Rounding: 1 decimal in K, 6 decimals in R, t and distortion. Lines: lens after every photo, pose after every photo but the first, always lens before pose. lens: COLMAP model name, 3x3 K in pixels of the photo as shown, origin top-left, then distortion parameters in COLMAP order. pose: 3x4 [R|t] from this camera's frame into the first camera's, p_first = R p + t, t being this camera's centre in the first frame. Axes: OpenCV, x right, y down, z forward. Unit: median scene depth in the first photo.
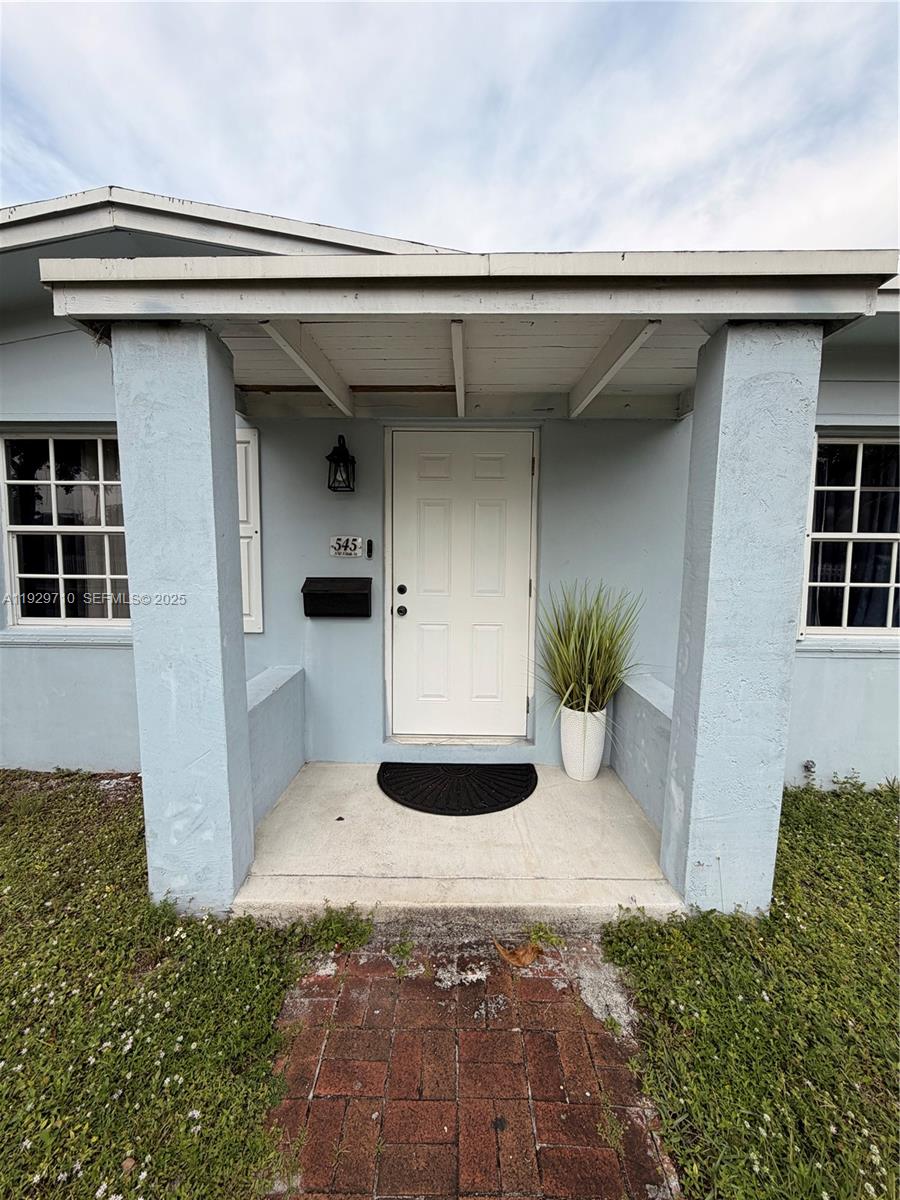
lens RADIAL K [[477.8, 0, 454.1], [0, 477.8, 597.3], [0, 0, 1]] dist [-0.001433, 0.000379]
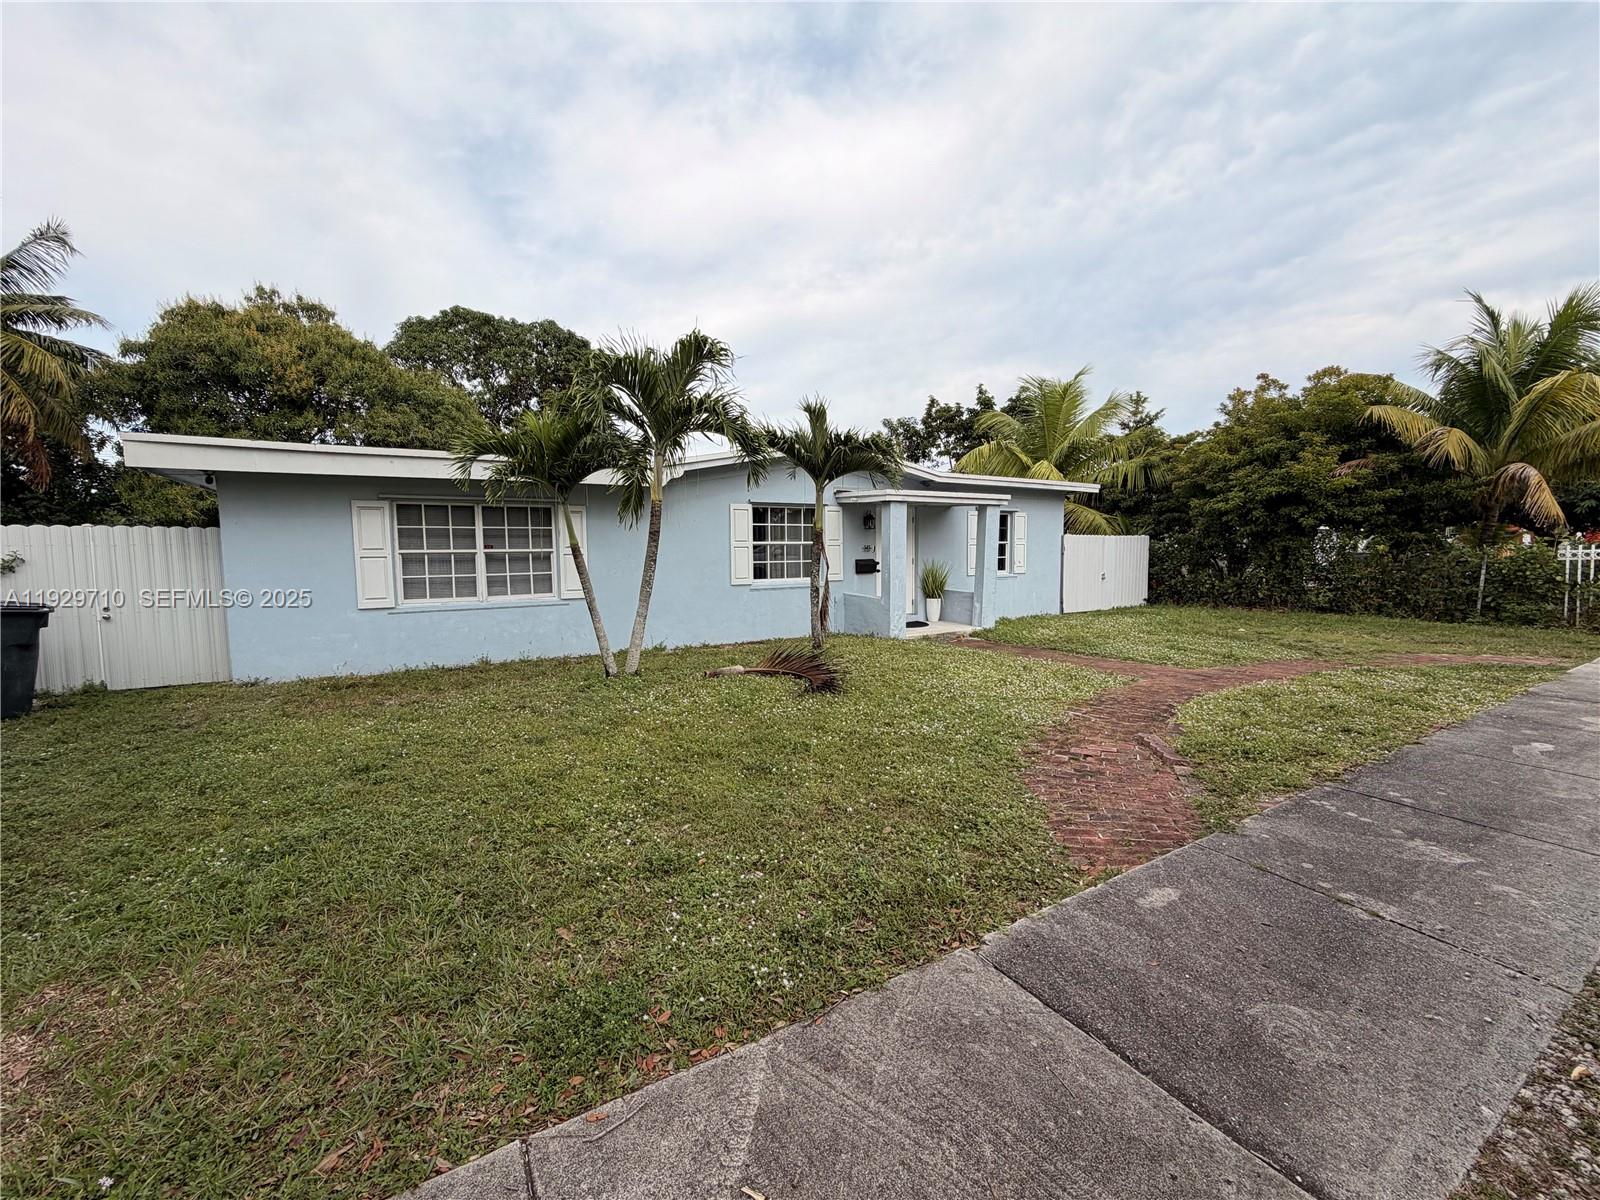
lens RADIAL K [[637.1, 0, 797.5], [0, 637.1, 596.3], [0, 0, 1]] dist [-0.001433, 0.000379]
pose [[0.845156, -0.056898, 0.531483, -2.572108], [0.060115, 0.998128, 0.011261, 0.110966], [-0.531129, 0.022433, 0.846994, -1.957927]]
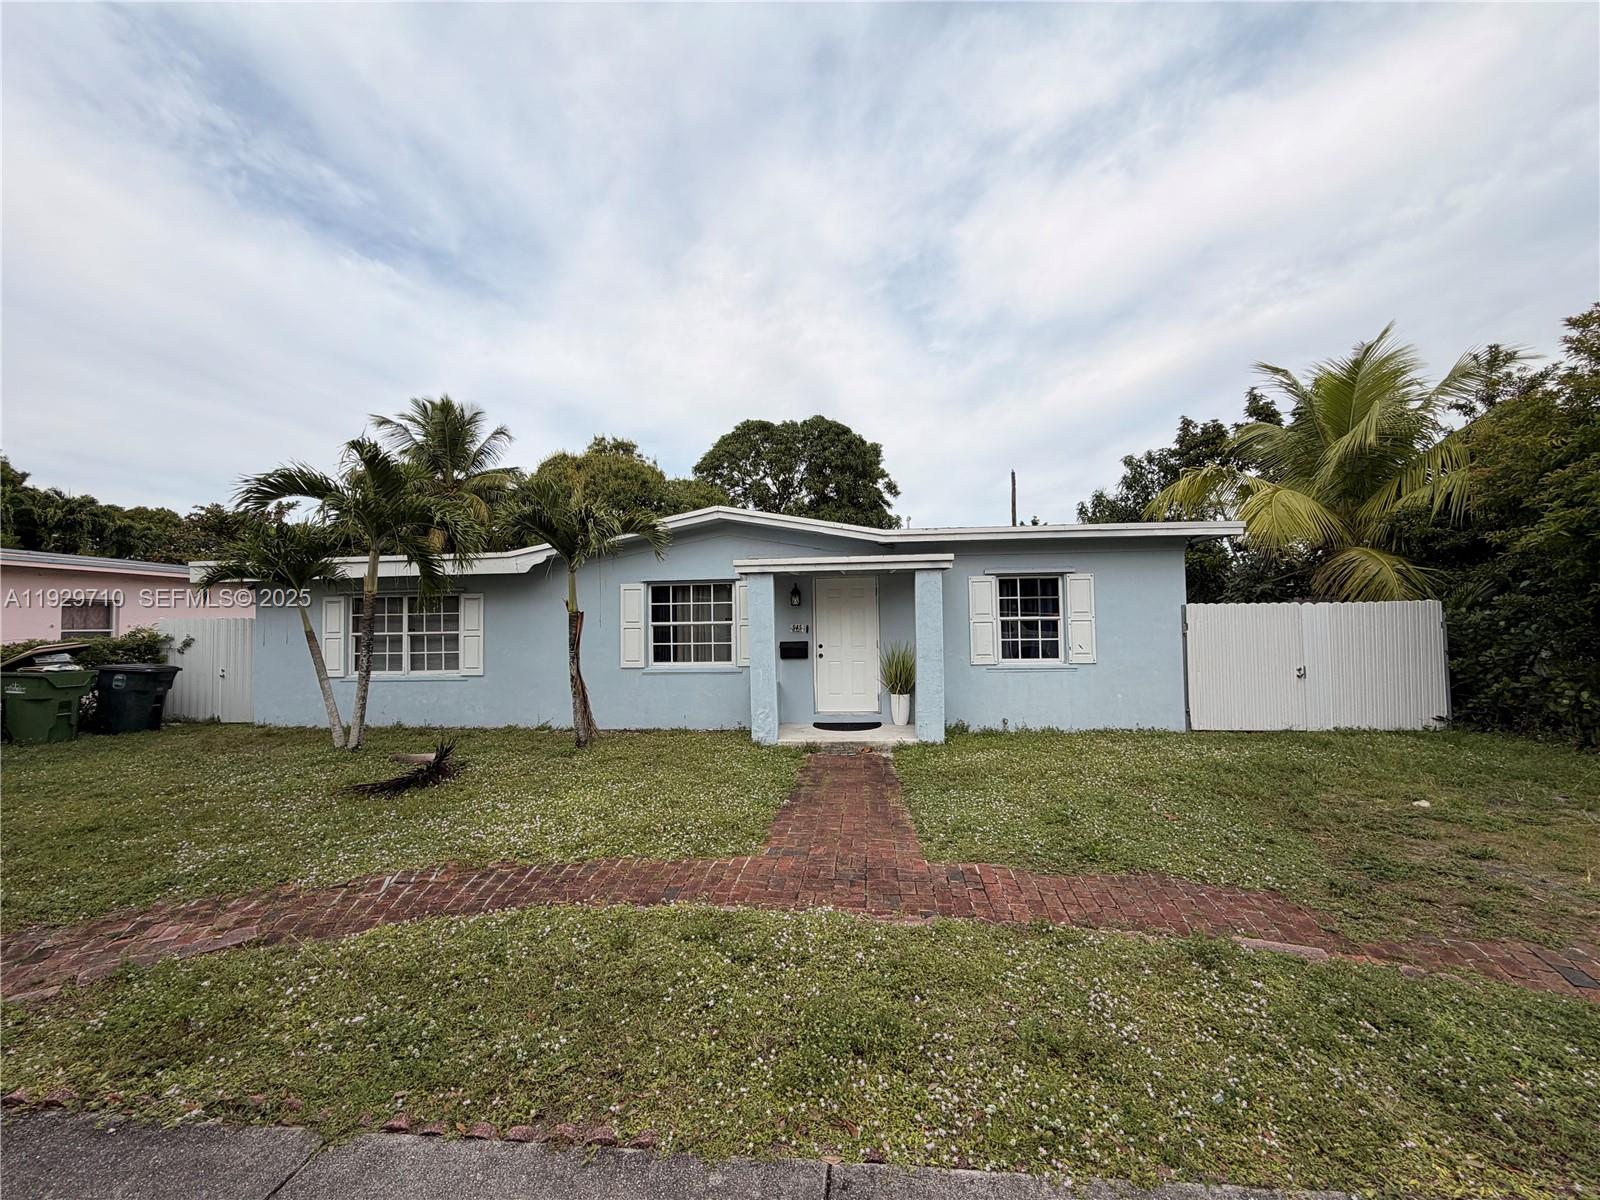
lens RADIAL K [[637.1, 0, 804.5], [0, 637.1, 608.2], [0, 0, 1]] dist [-0.001433, 0.000379]
pose [[0.997367, -0.026484, -0.067509, 0.023161], [0.019371, 0.994397, -0.103923, 0.121204], [0.069883, 0.102341, 0.992292, -2.101302]]
